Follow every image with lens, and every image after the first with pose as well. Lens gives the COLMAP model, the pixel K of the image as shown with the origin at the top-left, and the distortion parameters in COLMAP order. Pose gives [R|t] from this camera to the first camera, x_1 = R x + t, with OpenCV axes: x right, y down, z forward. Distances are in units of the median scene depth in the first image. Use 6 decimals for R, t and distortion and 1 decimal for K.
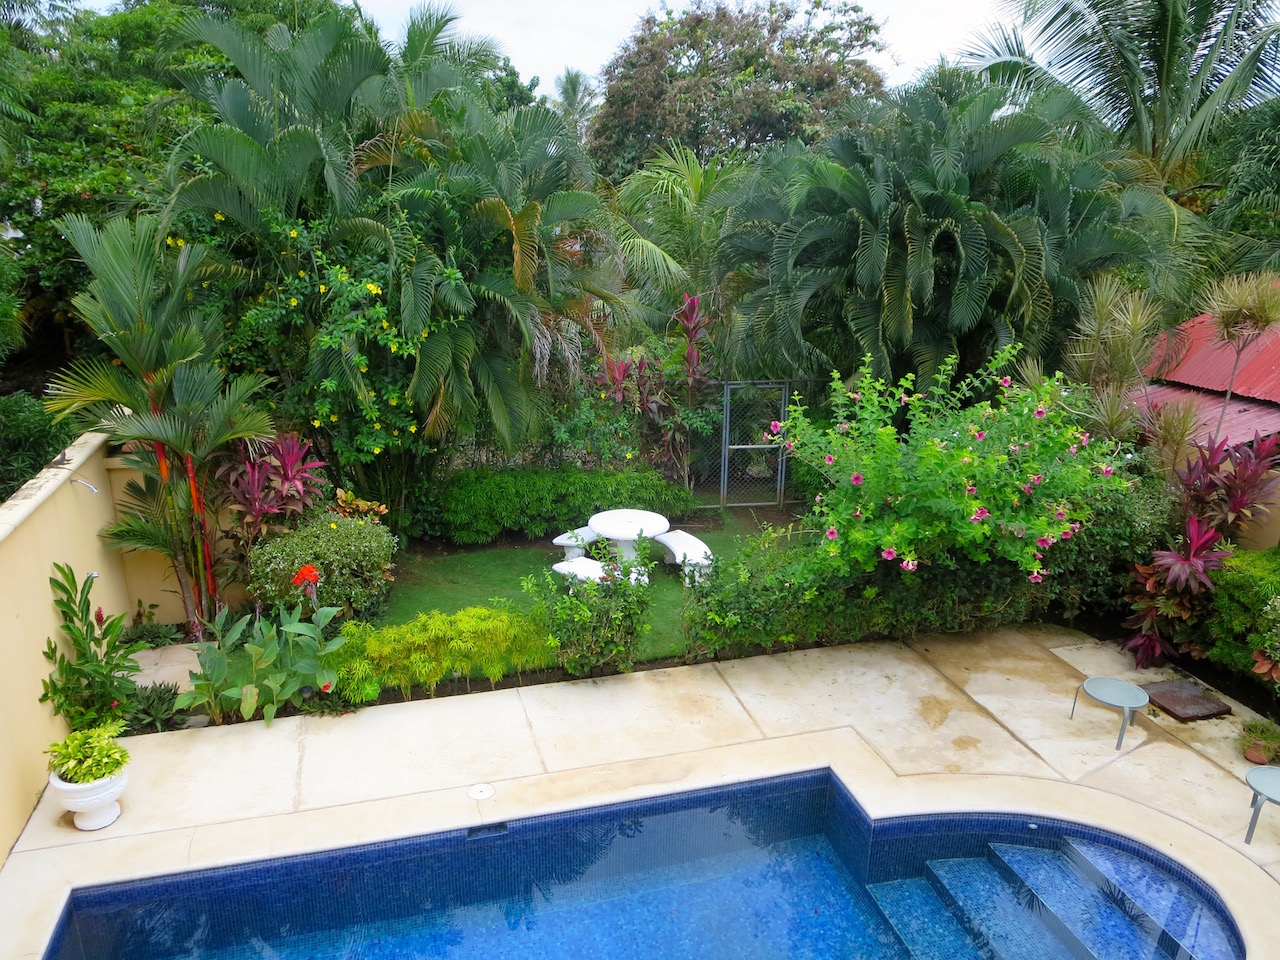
lens RADIAL K [[902.5, 0, 633.1], [0, 902.5, 480.7], [0, 0, 1]] dist [-0.030566, 0.007975]
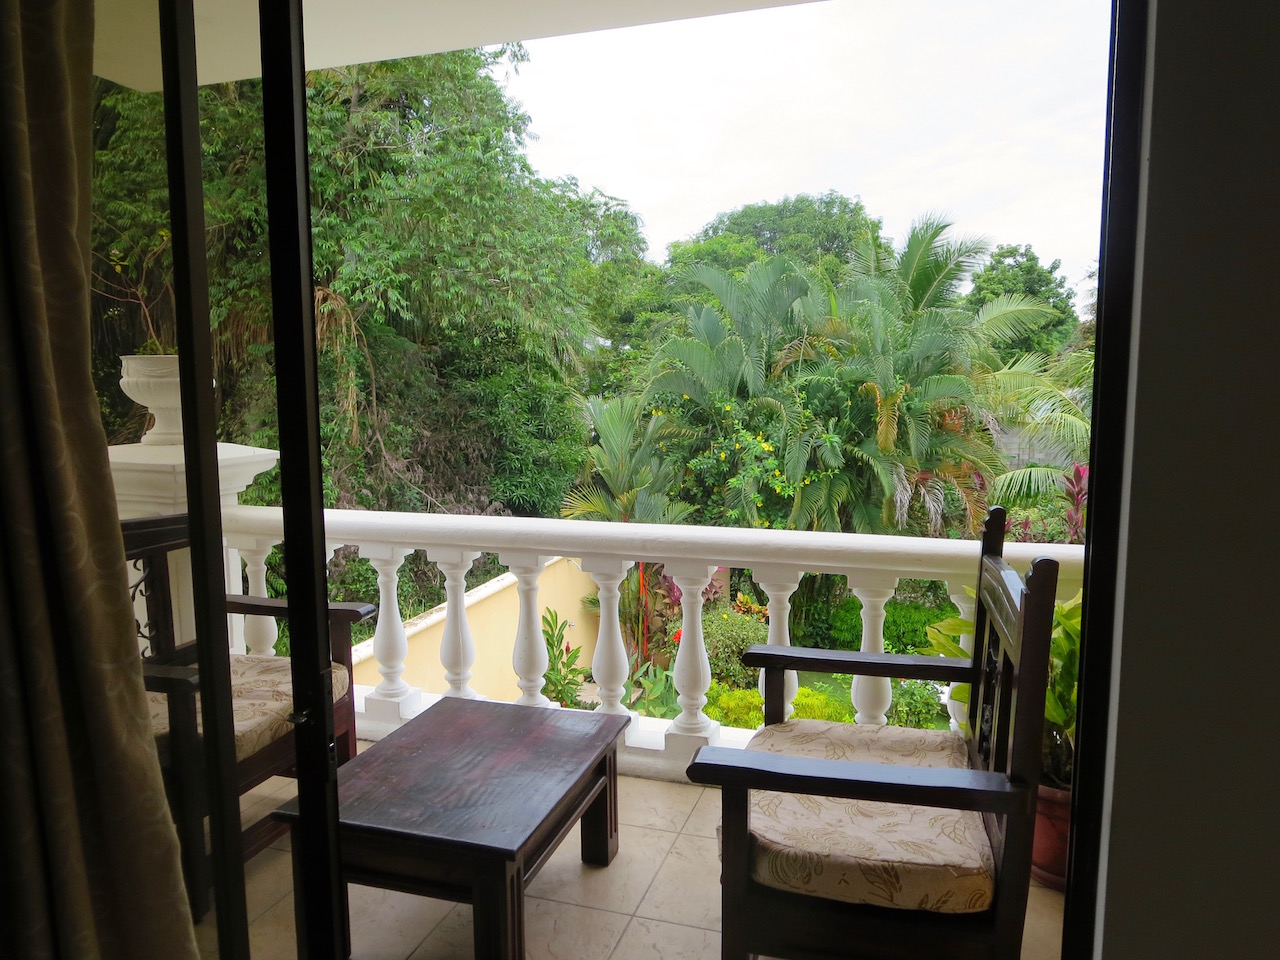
lens RADIAL K [[902.5, 0, 638.2], [0, 902.5, 479.7], [0, 0, 1]] dist [-0.030566, 0.007975]
pose [[0.831152, 0.044209, -0.554285, 0.312676], [-0.146126, 0.979163, -0.141019, 0.061228], [0.536501, 0.198203, 0.820294, -0.237495]]
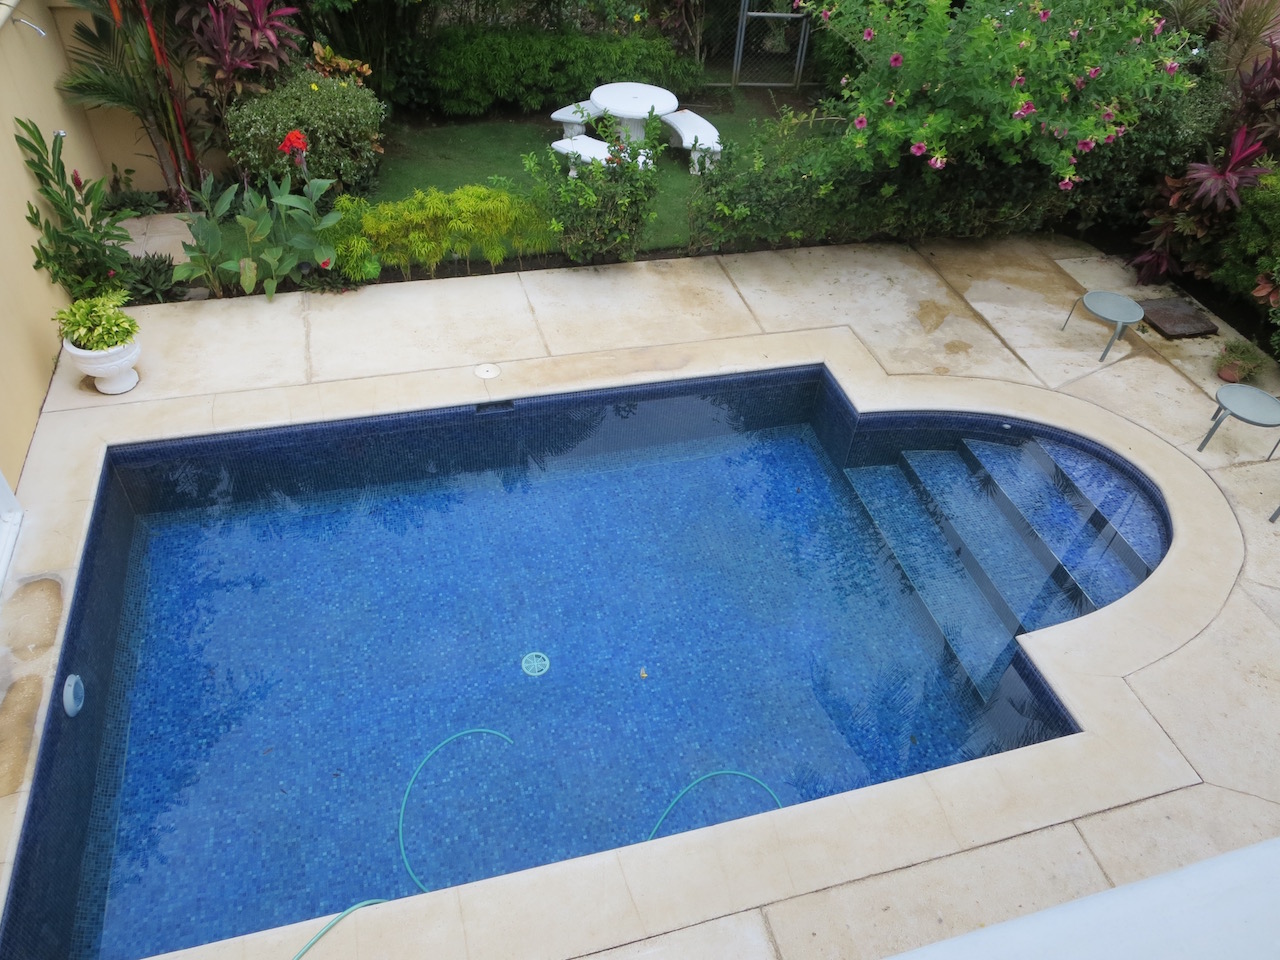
lens RADIAL K [[902.5, 0, 632.5], [0, 902.5, 482.8], [0, 0, 1]] dist [-0.030566, 0.007975]
pose [[0.998820, 0.039576, 0.028156, -0.020743], [-0.047878, 0.899777, 0.433715, 0.002633], [-0.008169, -0.434551, 0.900610, 0.005976]]
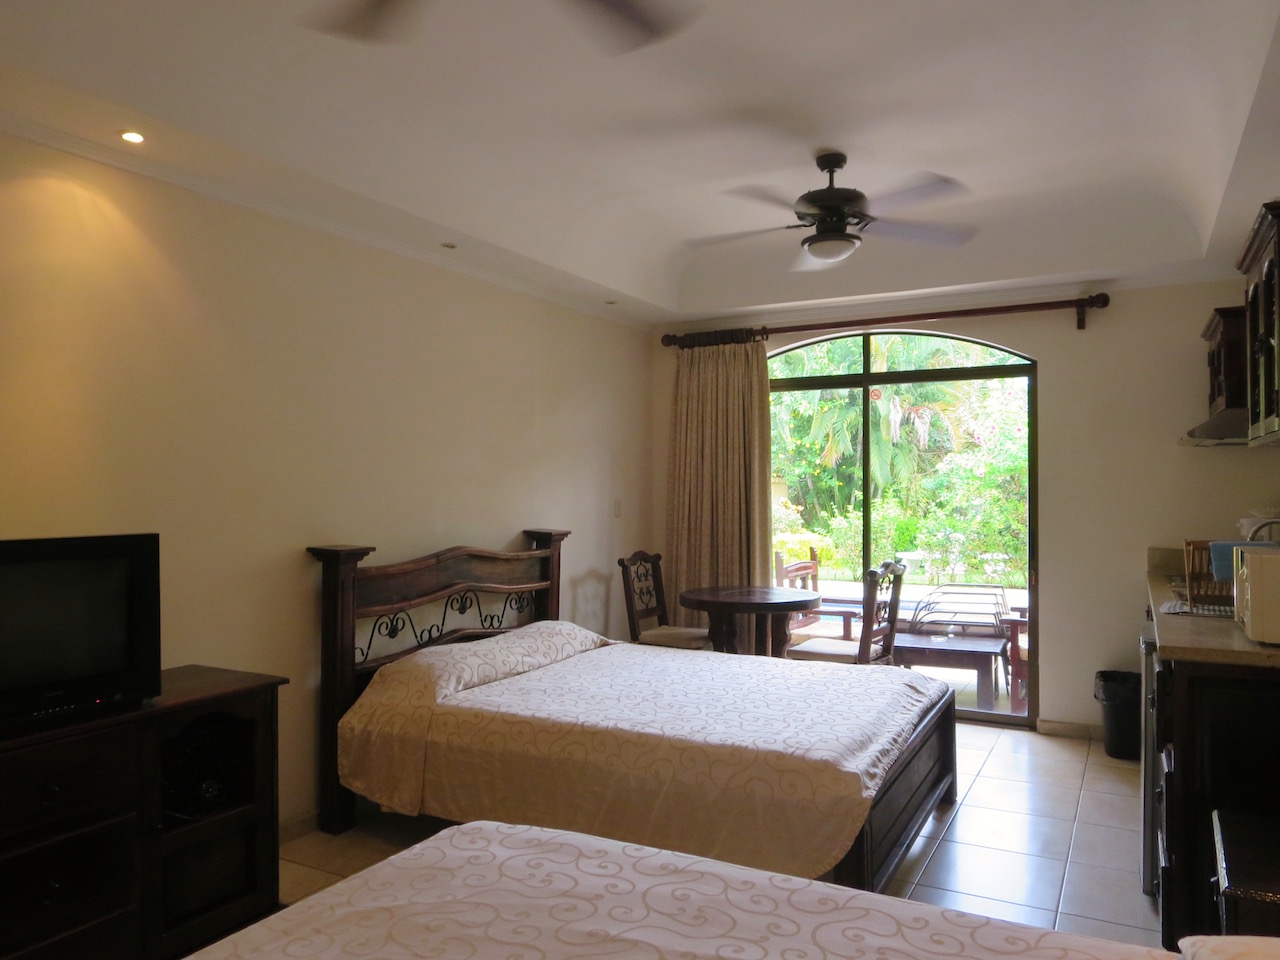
lens RADIAL K [[902.5, 0, 637.8], [0, 902.5, 478.8], [0, 0, 1]] dist [-0.030566, 0.007975]
pose [[0.708796, -0.022189, -0.705064, 0.830961], [-0.198290, 0.952937, -0.229329, 0.495944], [0.676970, 0.302355, 0.671039, -0.477995]]
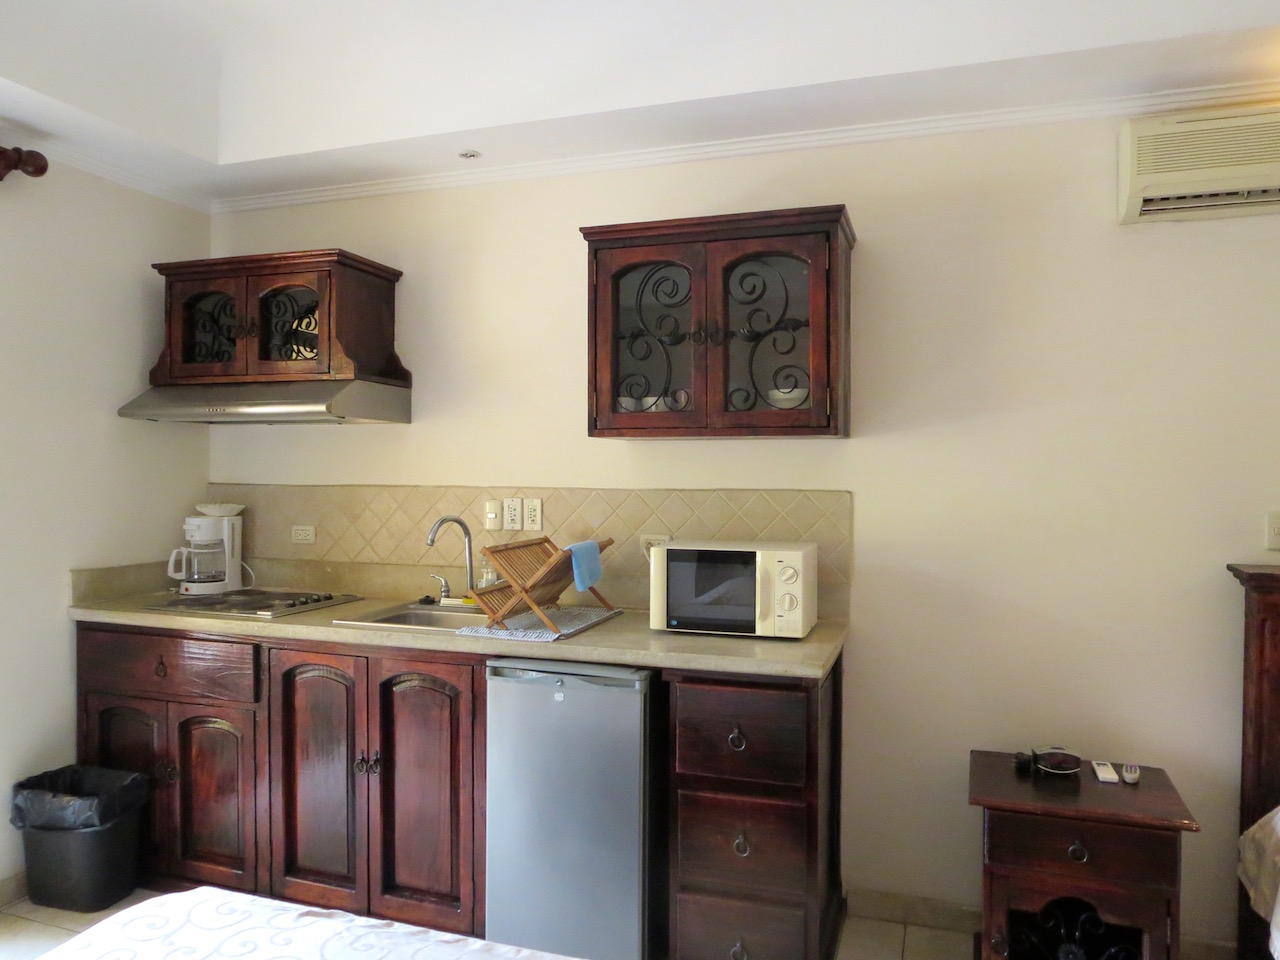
lens RADIAL K [[902.5, 0, 633.8], [0, 902.5, 480.8], [0, 0, 1]] dist [-0.030566, 0.007975]
pose [[0.573258, -0.015647, 0.819225, 0.526966], [0.243987, 0.957723, -0.152439, 0.427962], [-0.782206, 0.287267, 0.552840, -0.281137]]
